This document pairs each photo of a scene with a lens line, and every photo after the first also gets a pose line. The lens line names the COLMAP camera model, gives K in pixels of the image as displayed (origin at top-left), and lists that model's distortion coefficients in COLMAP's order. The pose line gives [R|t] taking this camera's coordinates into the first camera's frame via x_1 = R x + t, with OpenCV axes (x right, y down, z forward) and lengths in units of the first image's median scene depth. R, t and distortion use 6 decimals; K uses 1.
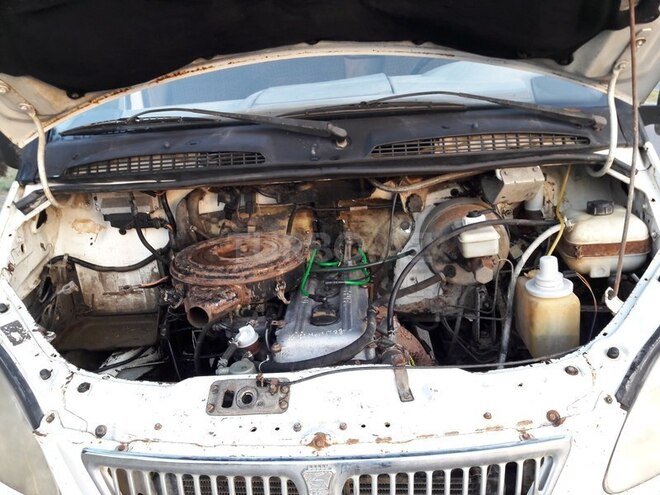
lens RADIAL K [[551.3, 0, 316.5], [0, 551.3, 253.7], [0, 0, 1]] dist [0.010179, -0.002491]
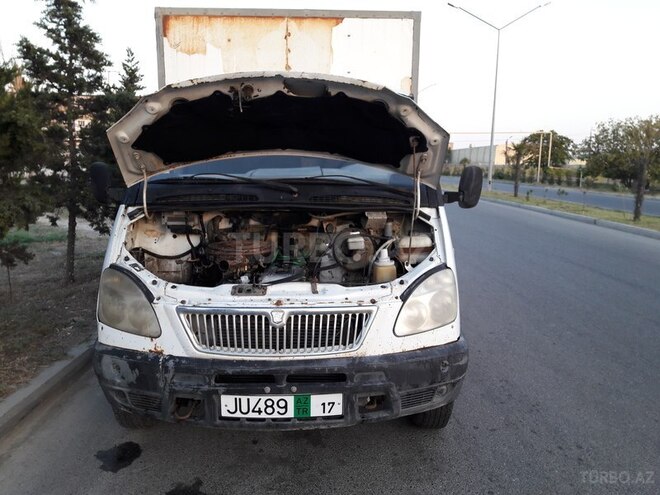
lens RADIAL K [[545.1, 0, 330.0], [0, 545.1, 247.5], [0, 0, 1]] dist [0.132453, -0.245954]
pose [[0.992951, 0.061039, 0.101602, -0.021455], [-0.042276, 0.983208, -0.177524, 0.368094], [-0.110731, 0.171977, 0.978858, -1.047177]]
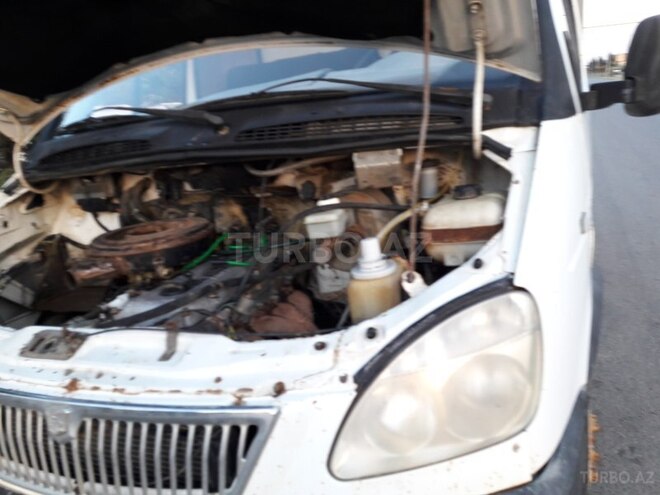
lens RADIAL K [[545.1, 0, 330.0], [0, 545.1, 247.5], [0, 0, 1]] dist [0.132453, -0.245954]
pose [[0.947573, 0.034535, -0.317668, 0.602409], [-0.046568, 0.998454, -0.030363, 0.049171], [0.316128, 0.043564, 0.947716, 0.056920]]
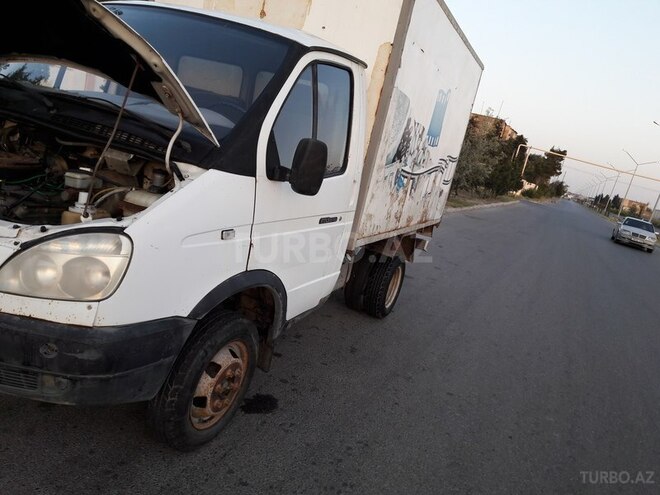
lens RADIAL K [[545.1, 0, 330.0], [0, 545.1, 247.5], [0, 0, 1]] dist [0.132453, -0.245954]
pose [[0.896663, 0.341494, -0.281740, 1.531731], [-0.382098, 0.918374, -0.102911, 0.045953], [0.223599, 0.199929, 0.953956, -0.431562]]
